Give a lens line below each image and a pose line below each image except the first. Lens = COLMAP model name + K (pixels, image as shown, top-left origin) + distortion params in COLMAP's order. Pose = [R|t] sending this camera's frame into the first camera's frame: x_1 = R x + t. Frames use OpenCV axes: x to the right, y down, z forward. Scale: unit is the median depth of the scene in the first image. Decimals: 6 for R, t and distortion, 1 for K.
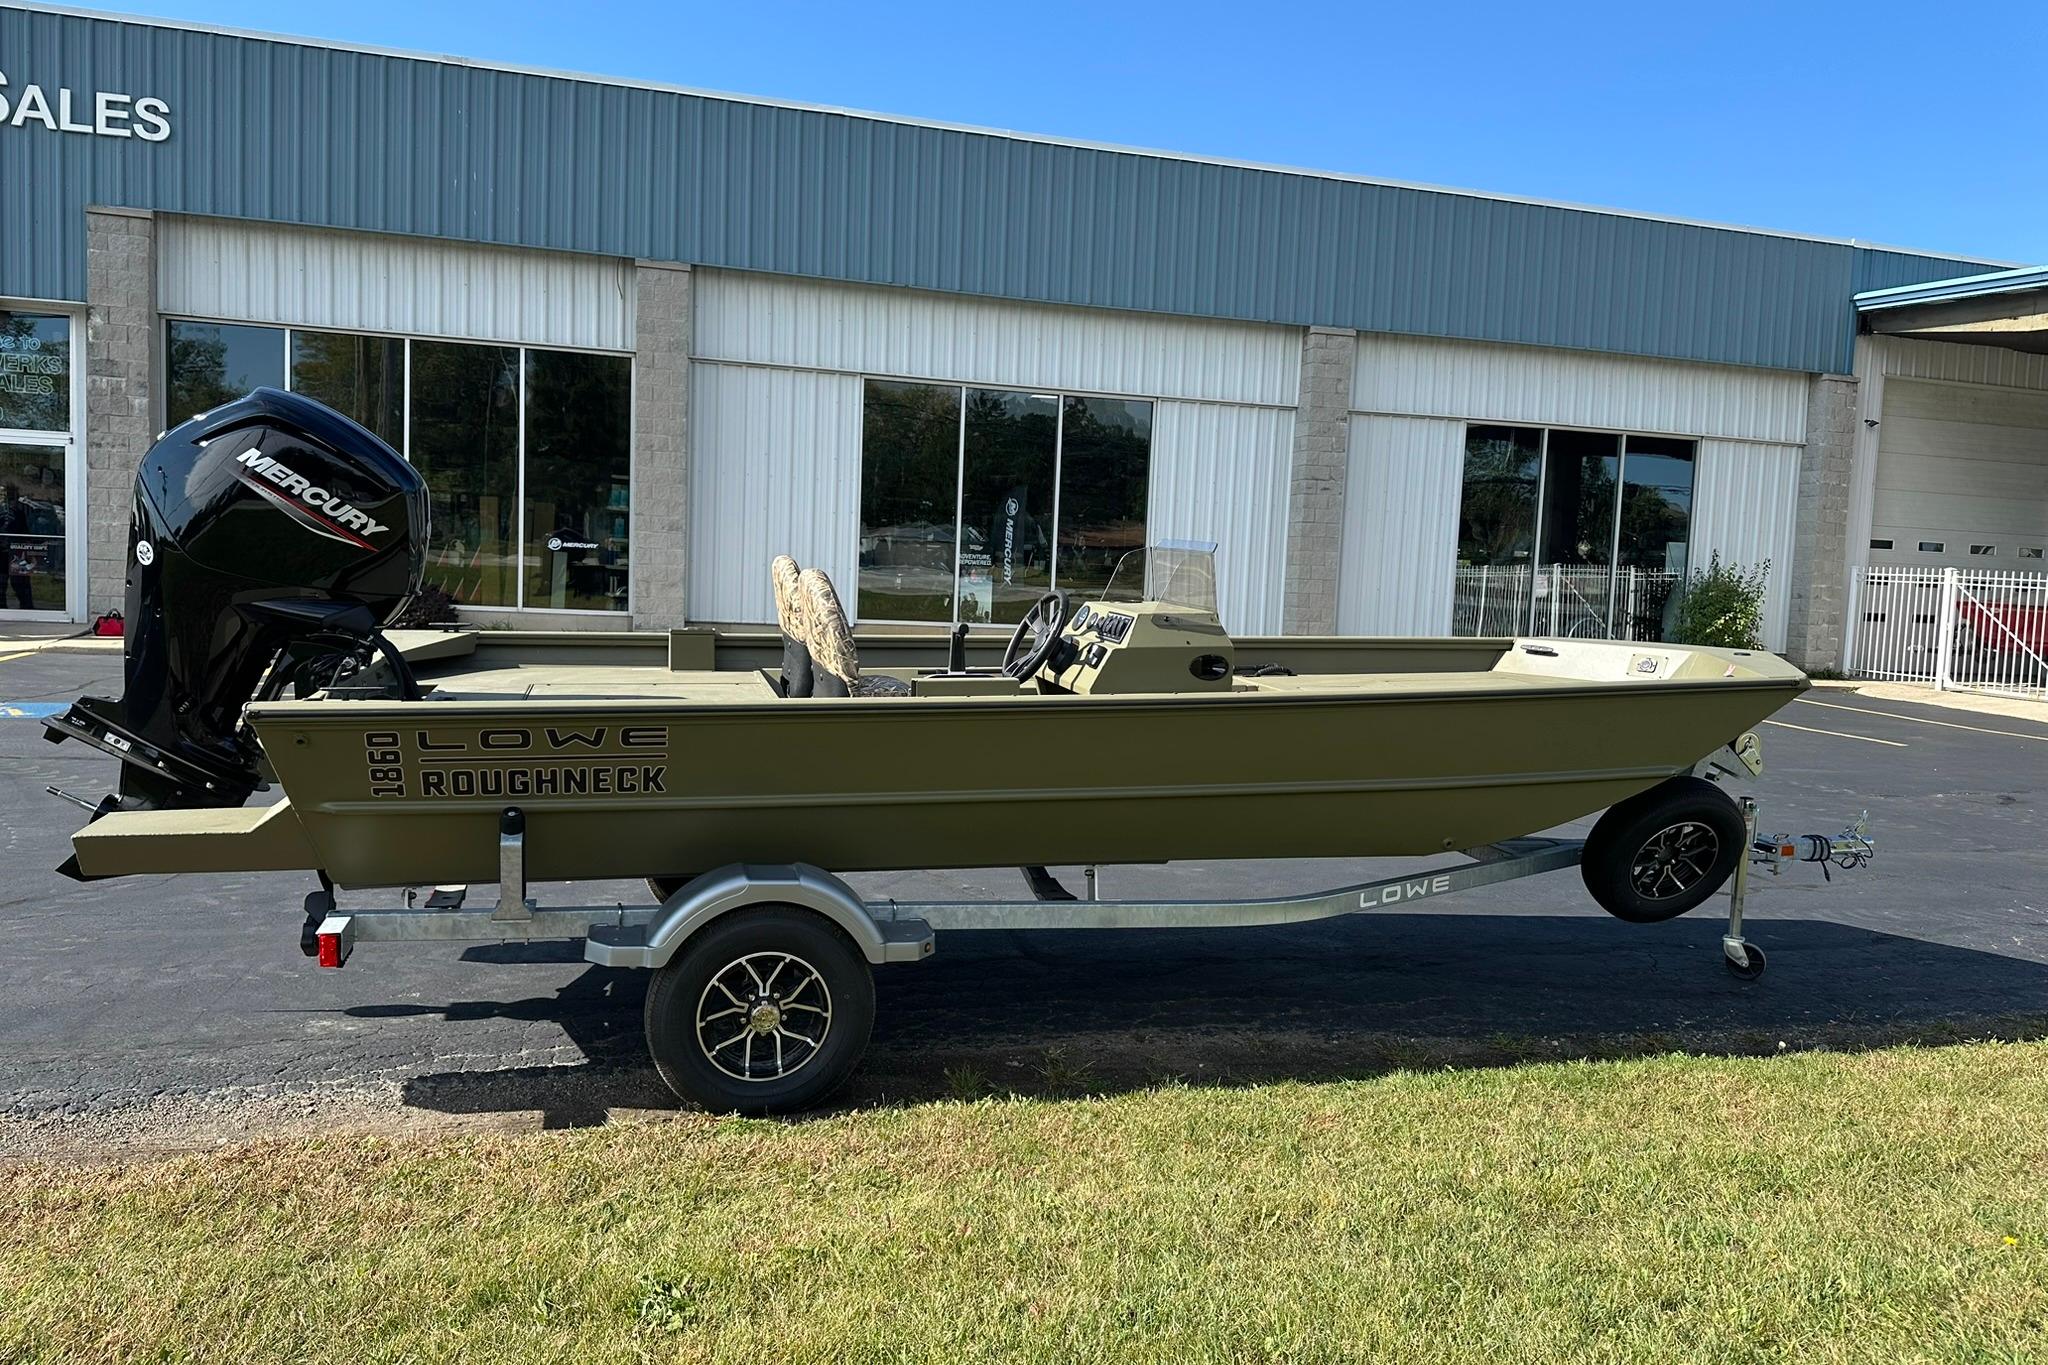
lens RADIAL K [[1424.3, 0, 1024.0], [0, 1424.3, 682.5], [0, 0, 1]] dist [0.094584, -0.133926]
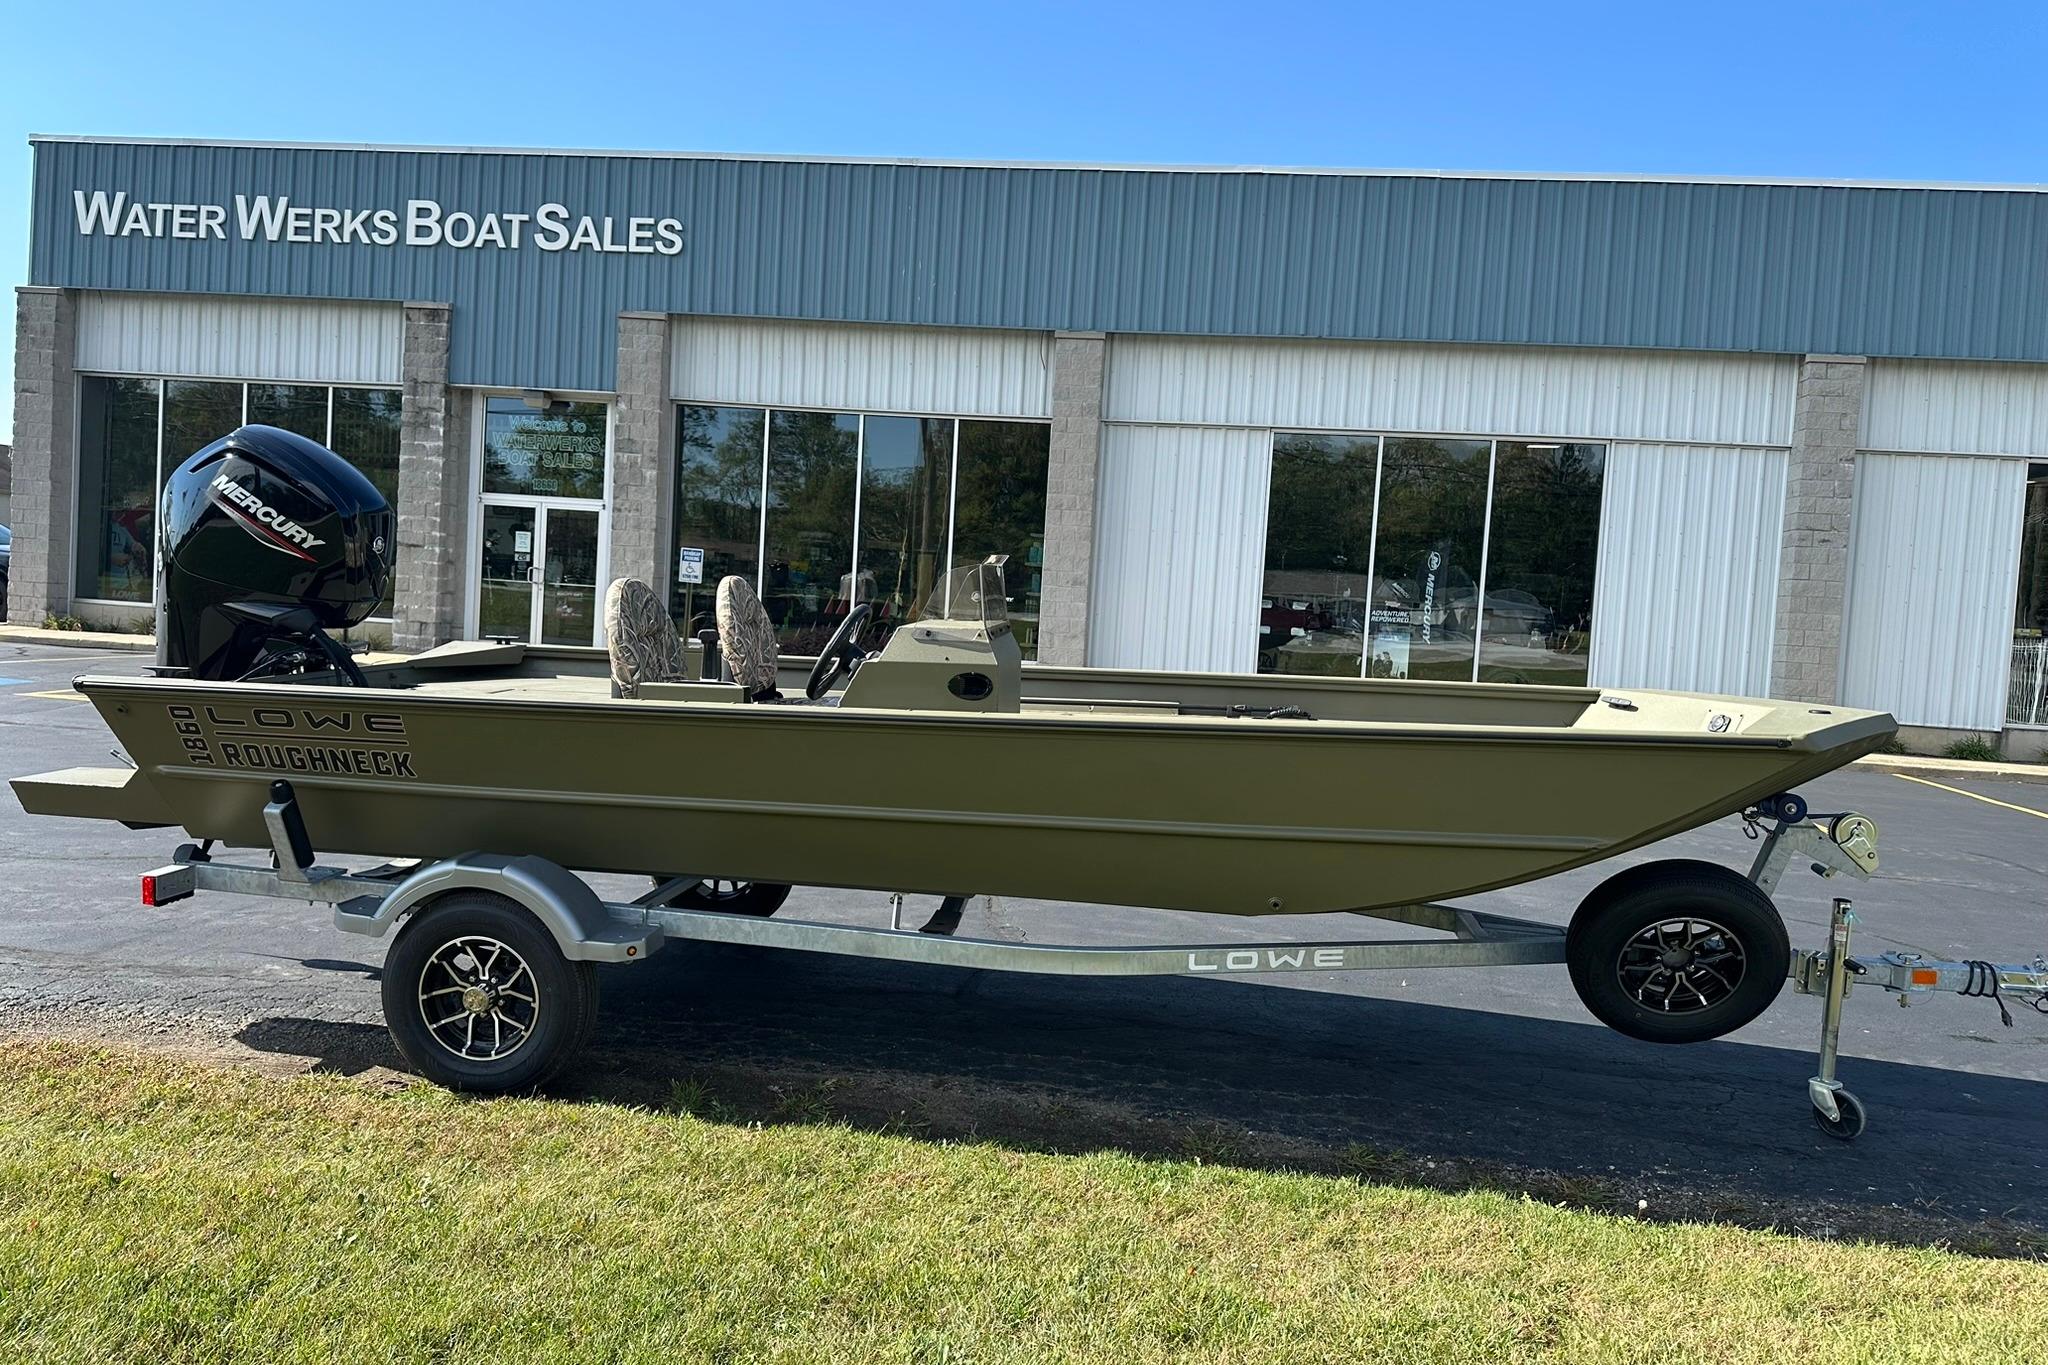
lens RADIAL K [[1420.2, 0, 1031.2], [0, 1420.2, 672.4], [0, 0, 1]] dist [0.123818, -0.213143]
pose [[0.921232, 0.030272, -0.387835, 0.142980], [-0.051068, 0.997751, -0.043423, 0.005094], [0.385648, 0.059809, 0.920706, 0.041886]]
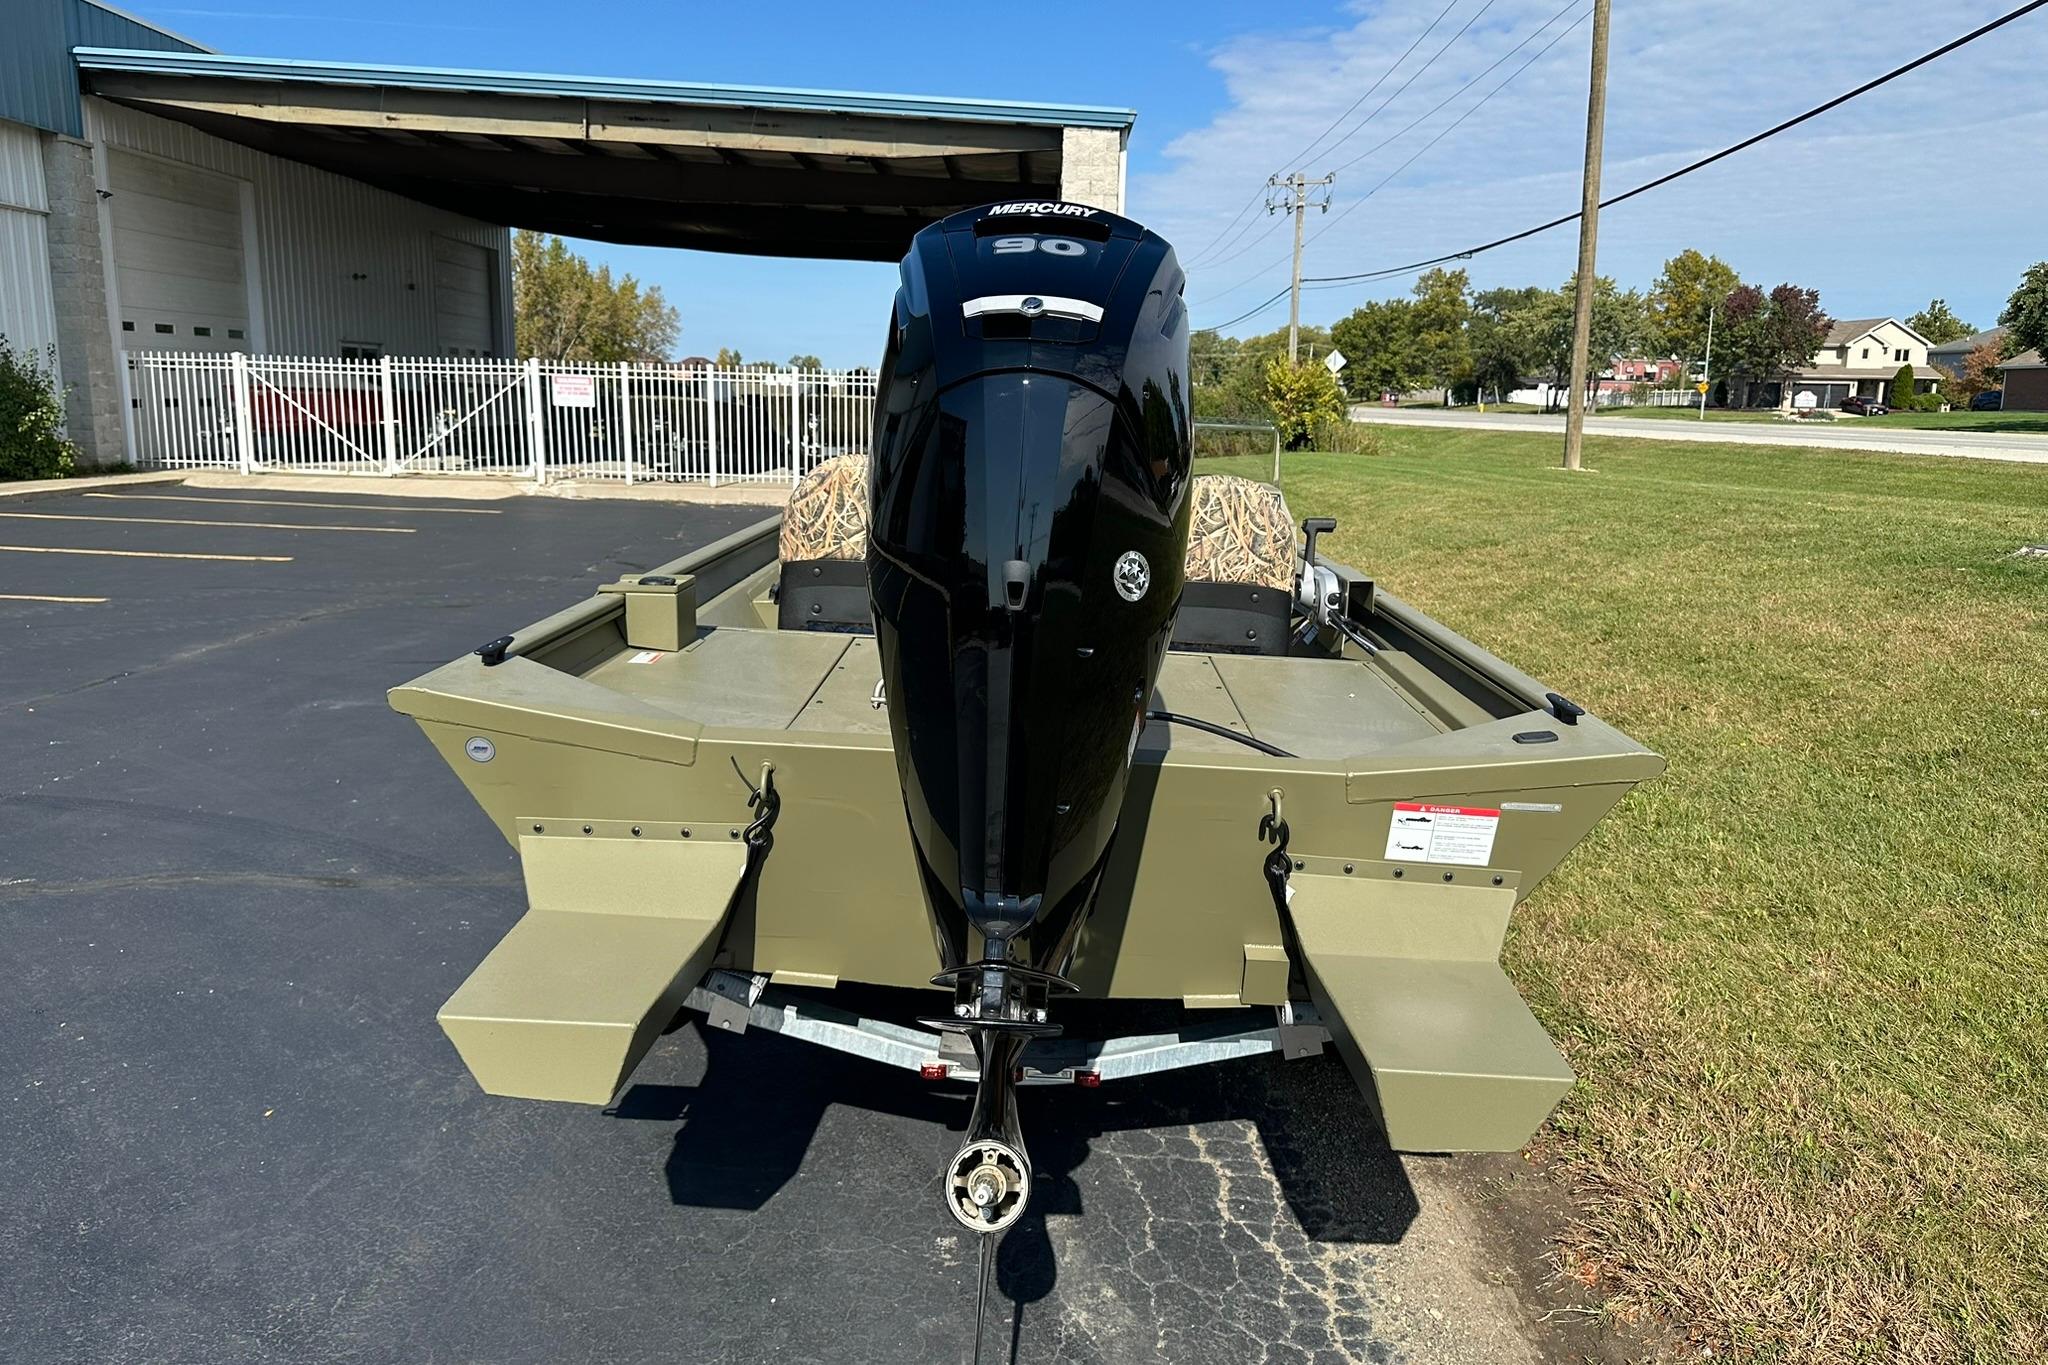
lens RADIAL K [[1421.4, 0, 1035.8], [0, 1421.4, 665.2], [0, 0, 1]] dist [0.051304, -0.052924]
pose [[0.285195, -0.214719, 0.934109, -0.270399], [0.072060, 0.976629, 0.202492, -0.040337], [-0.955757, 0.009562, 0.294002, 0.232223]]
